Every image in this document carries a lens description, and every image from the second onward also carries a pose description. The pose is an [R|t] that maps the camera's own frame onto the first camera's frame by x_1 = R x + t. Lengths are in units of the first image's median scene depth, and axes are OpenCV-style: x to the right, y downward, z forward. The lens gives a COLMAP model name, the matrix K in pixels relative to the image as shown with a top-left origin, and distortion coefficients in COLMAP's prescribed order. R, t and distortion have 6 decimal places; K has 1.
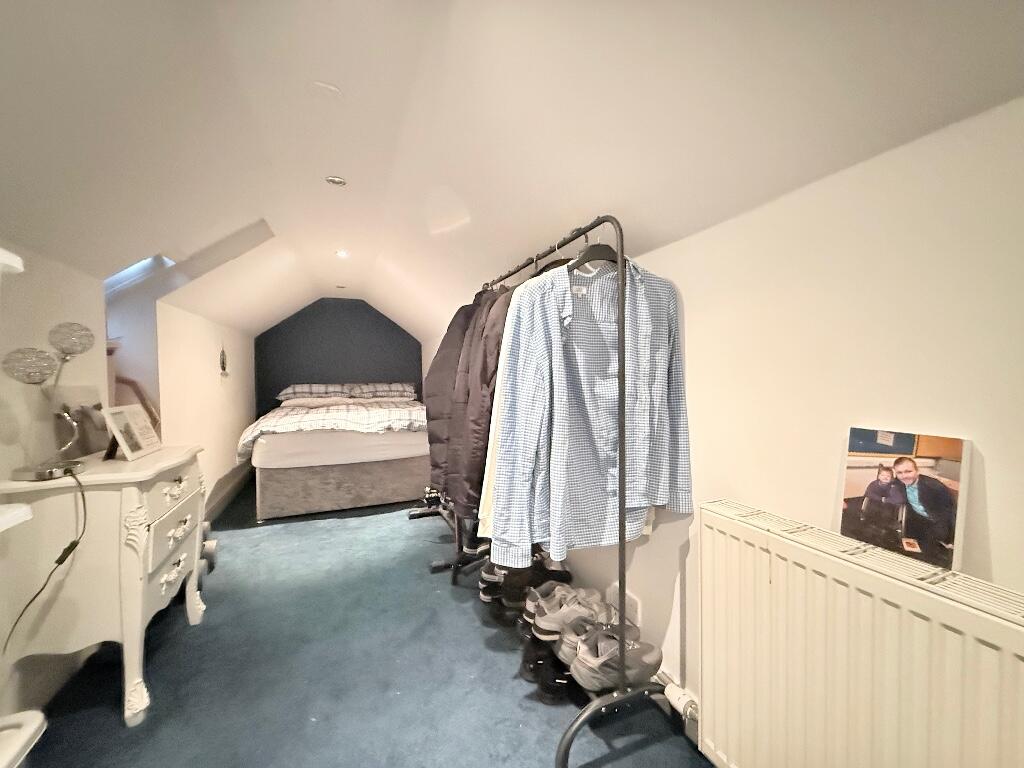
lens RADIAL K [[409.1, 0, 508.9], [0, 409.1, 384.0], [0, 0, 1]] dist [-0.000870, -0.000050]
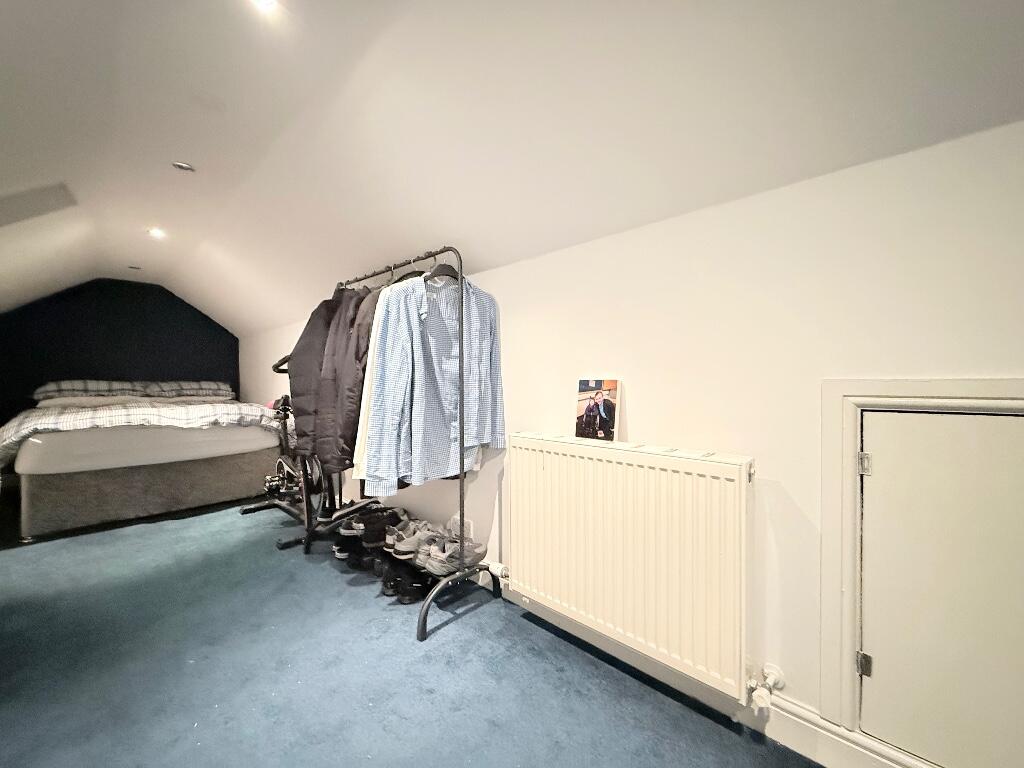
lens RADIAL K [[409.1, 0, 514.5], [0, 409.1, 384.4], [0, 0, 1]] dist [-0.000870, -0.000050]
pose [[0.908690, 0.003890, 0.417453, -0.148166], [0.004363, 0.999814, -0.018813, 0.099934], [-0.417448, 0.018916, 0.908504, -0.377750]]
